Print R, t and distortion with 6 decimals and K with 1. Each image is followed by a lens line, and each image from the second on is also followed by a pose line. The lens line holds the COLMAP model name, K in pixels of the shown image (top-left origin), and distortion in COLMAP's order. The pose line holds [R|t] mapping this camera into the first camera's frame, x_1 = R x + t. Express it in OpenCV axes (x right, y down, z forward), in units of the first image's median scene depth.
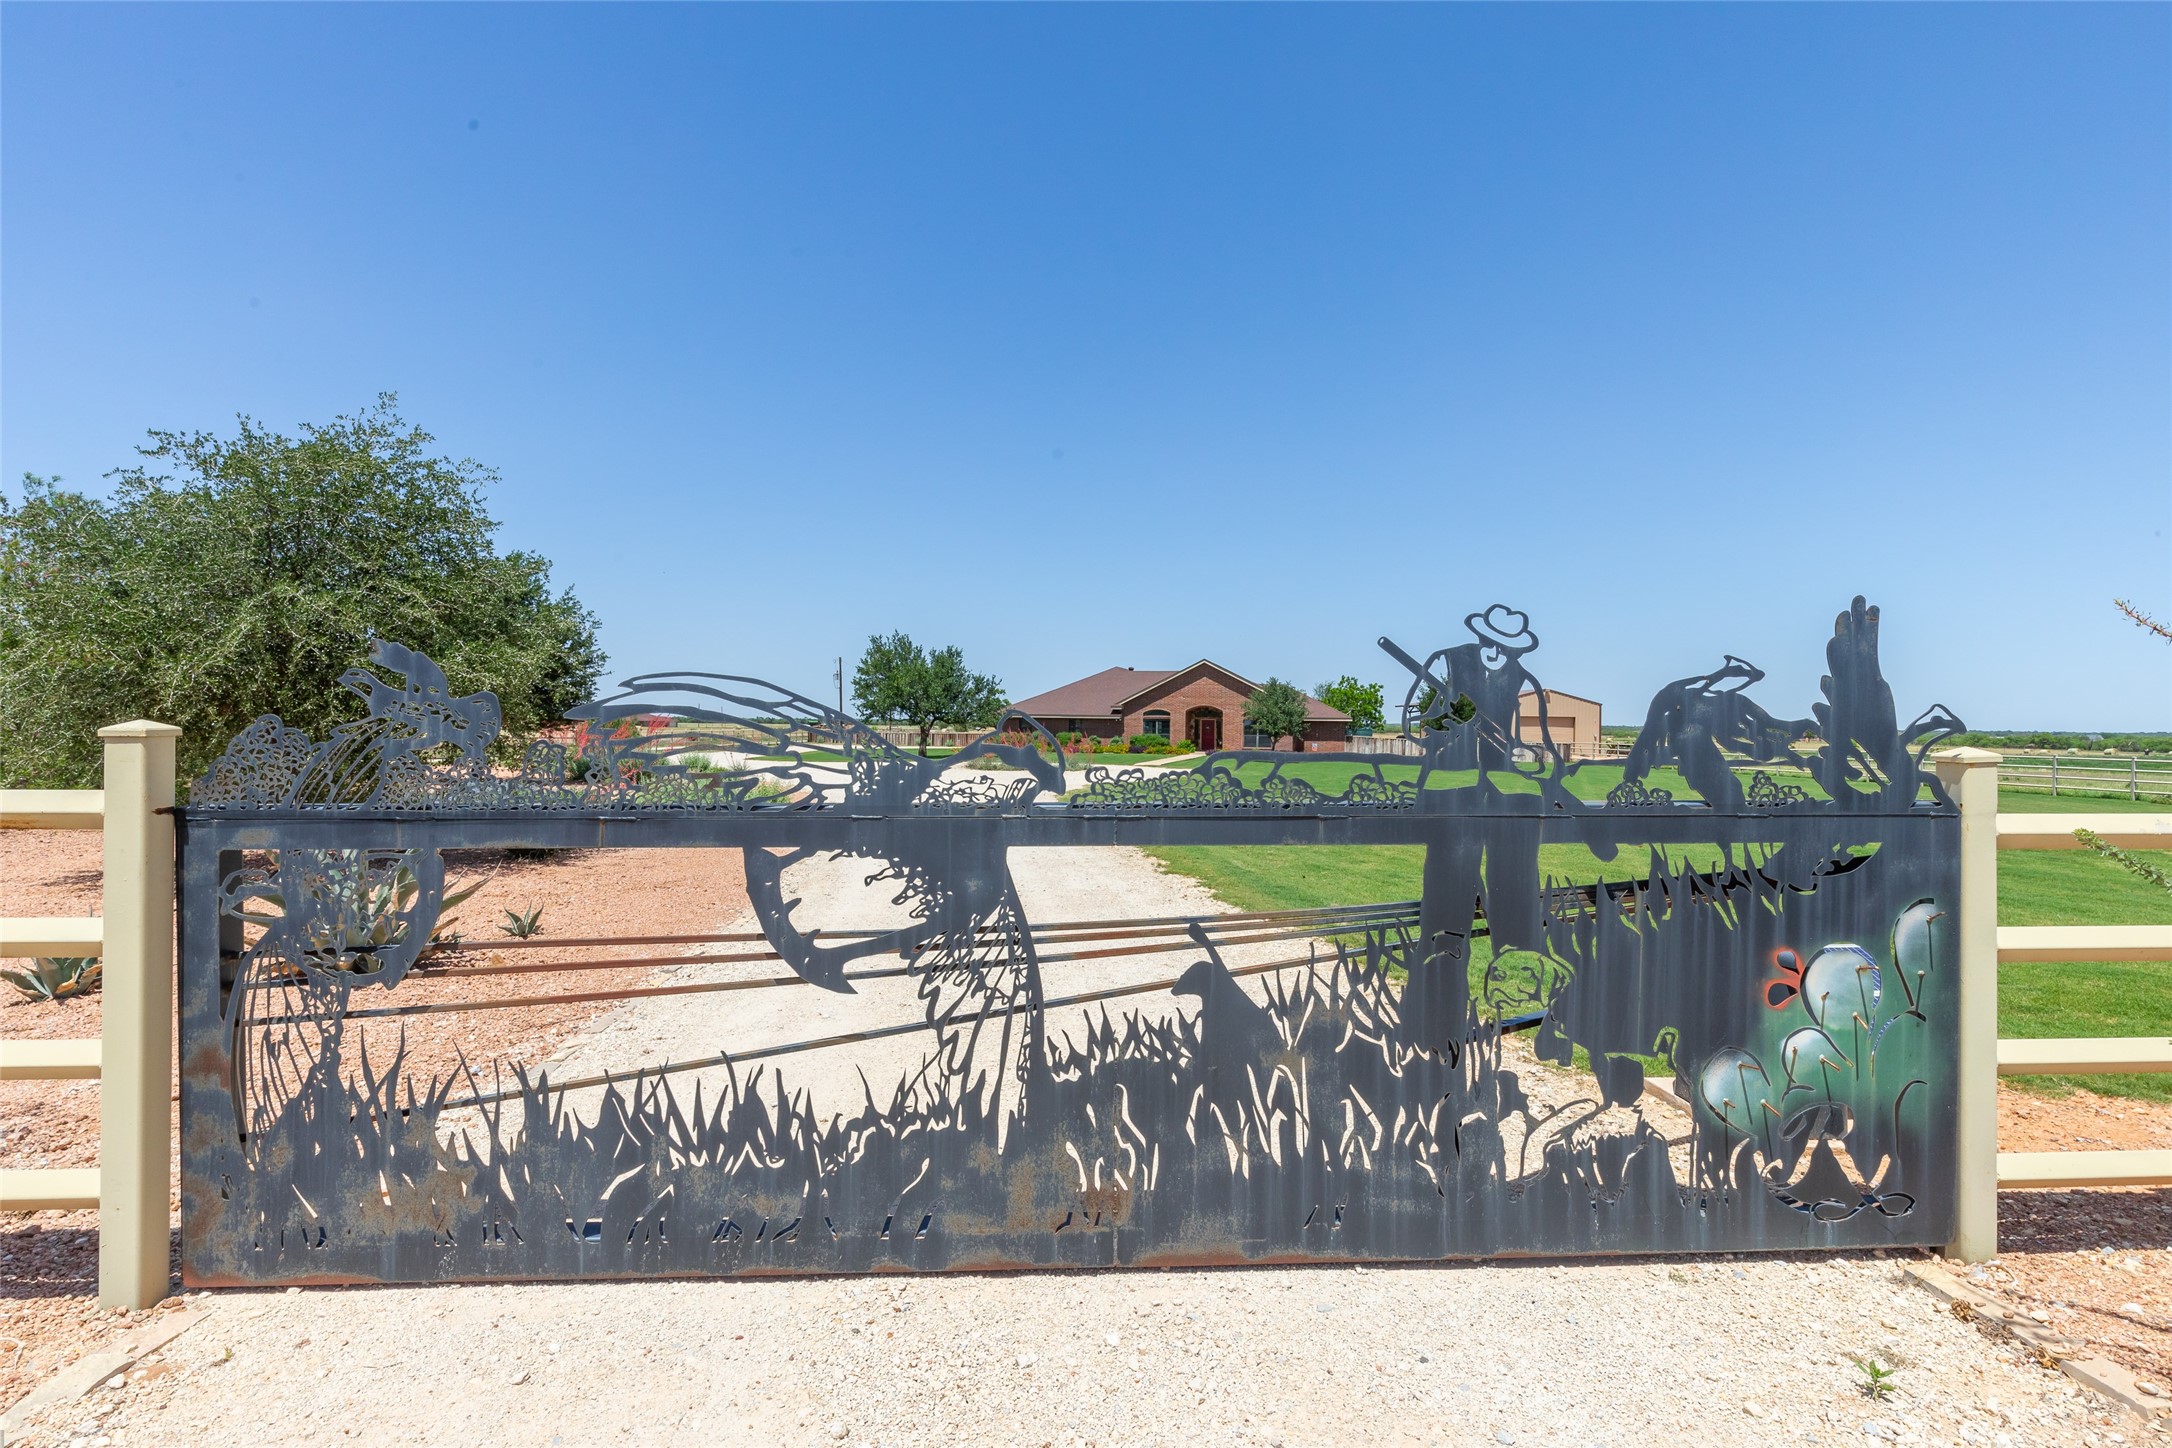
lens RADIAL K [[1023.3, 0, 1086.0], [0, 1023.3, 729.7], [0, 0, 1]] dist [-0.001612, -0.000059]
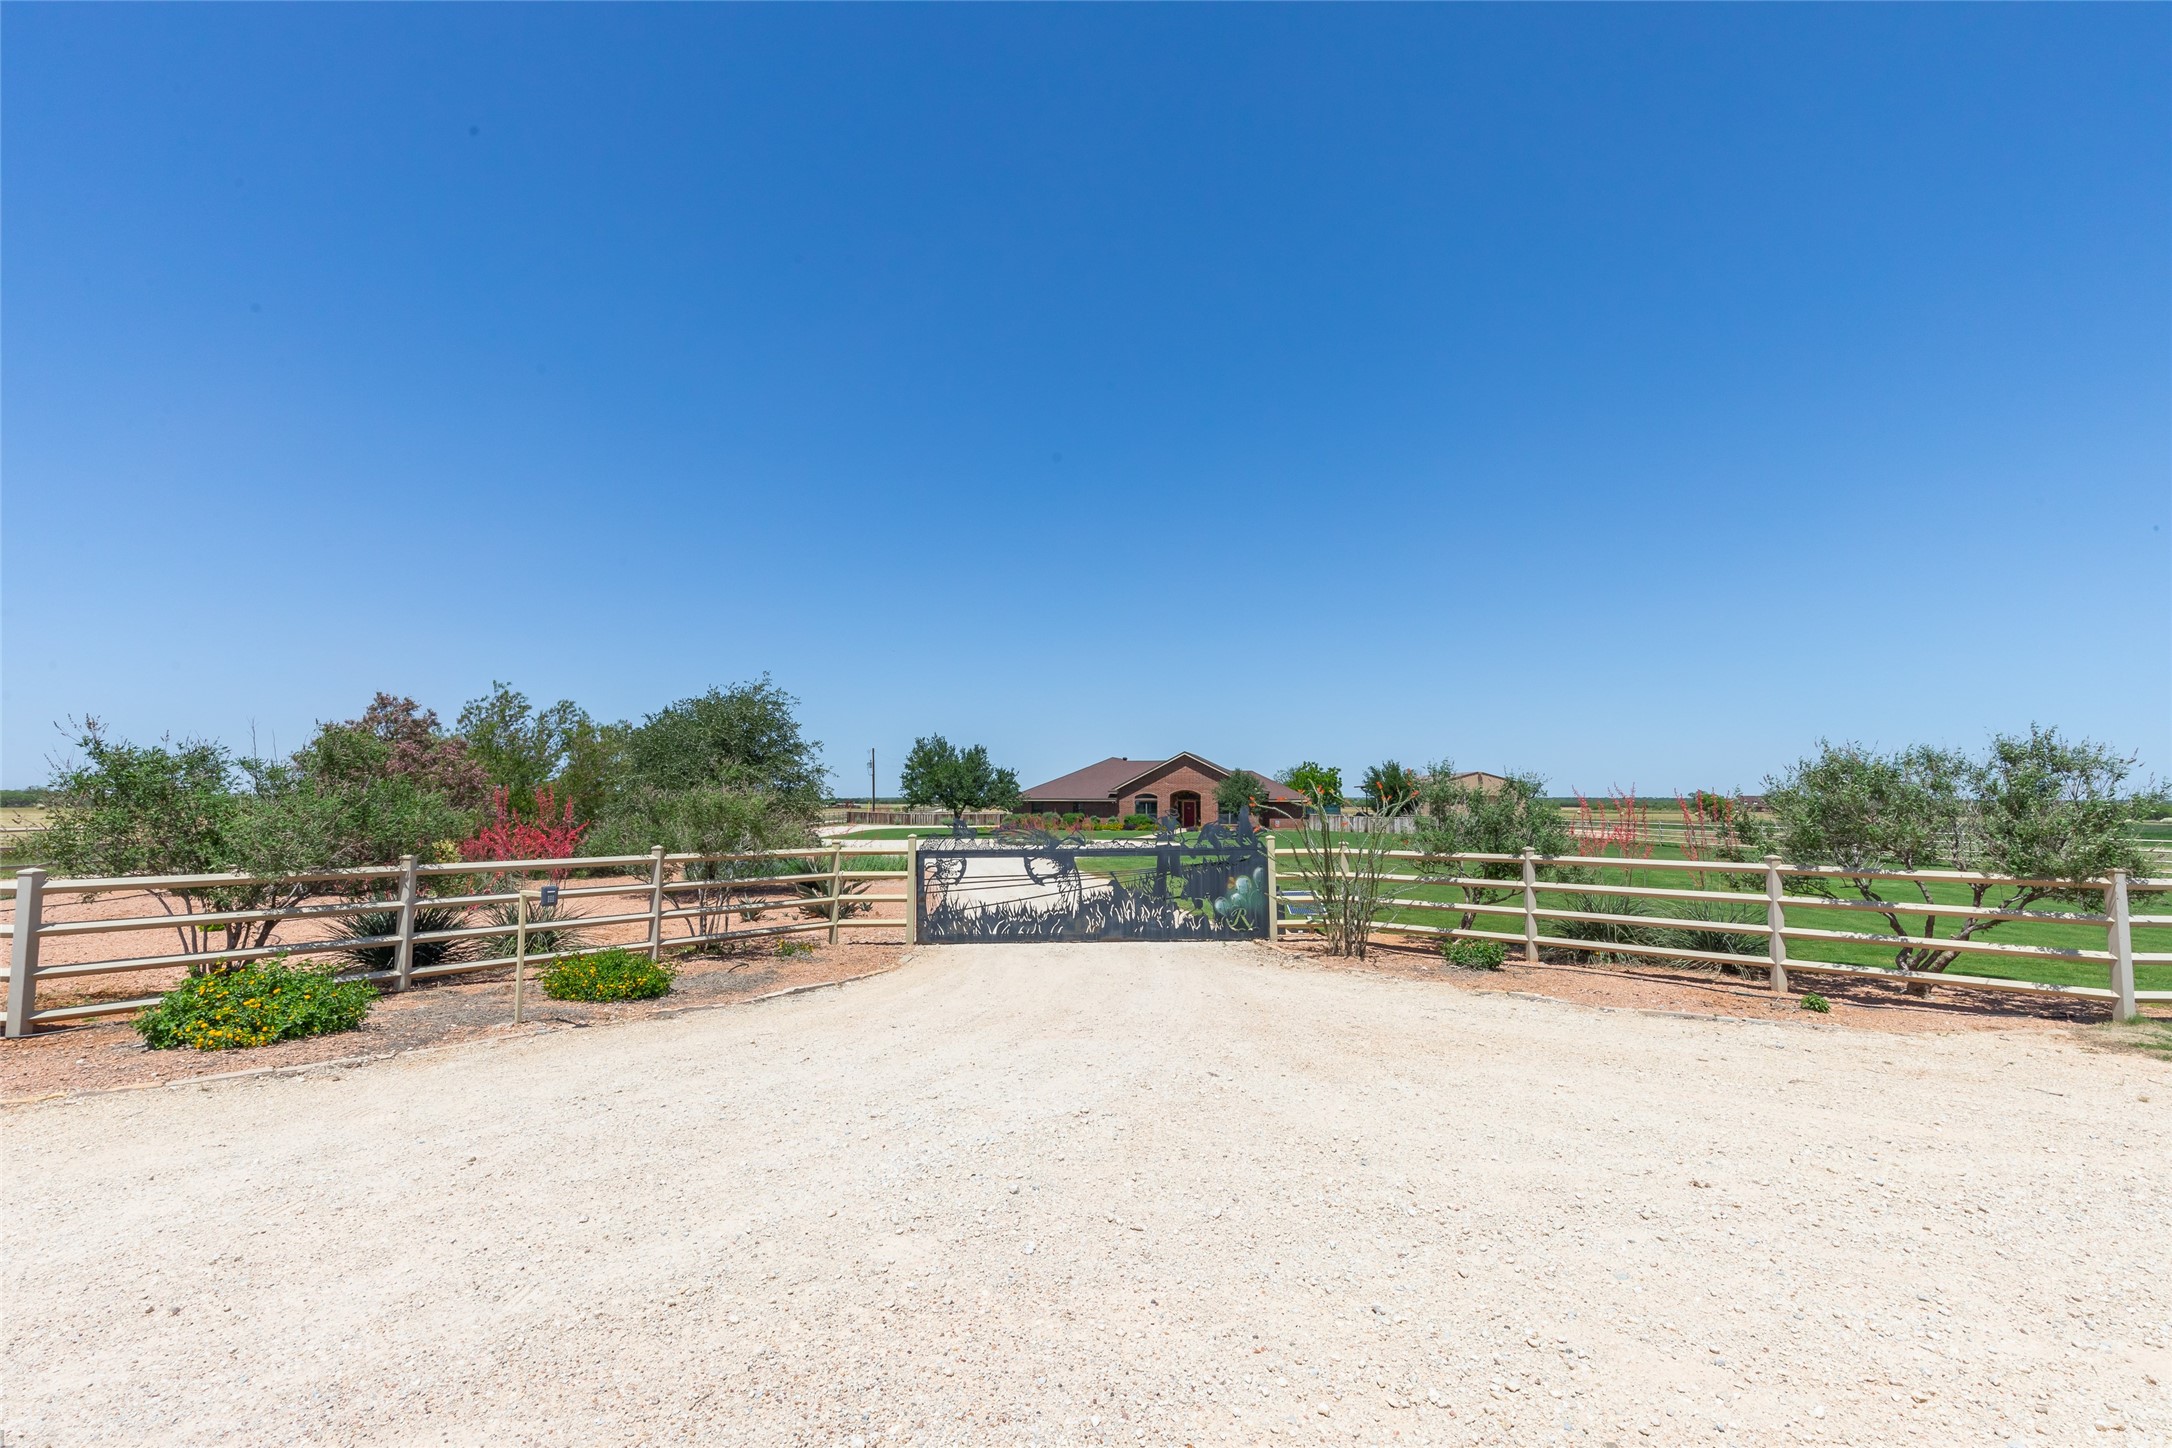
lens RADIAL K [[987.1, 0, 1083.0], [0, 987.1, 725.5], [0, 0, 1]] dist [0.003679, 0.000938]
pose [[0.999944, -0.010086, -0.003168, -0.011918], [0.009795, 0.996649, -0.081208, -0.134507], [0.003976, 0.081172, 0.996692, -3.801155]]
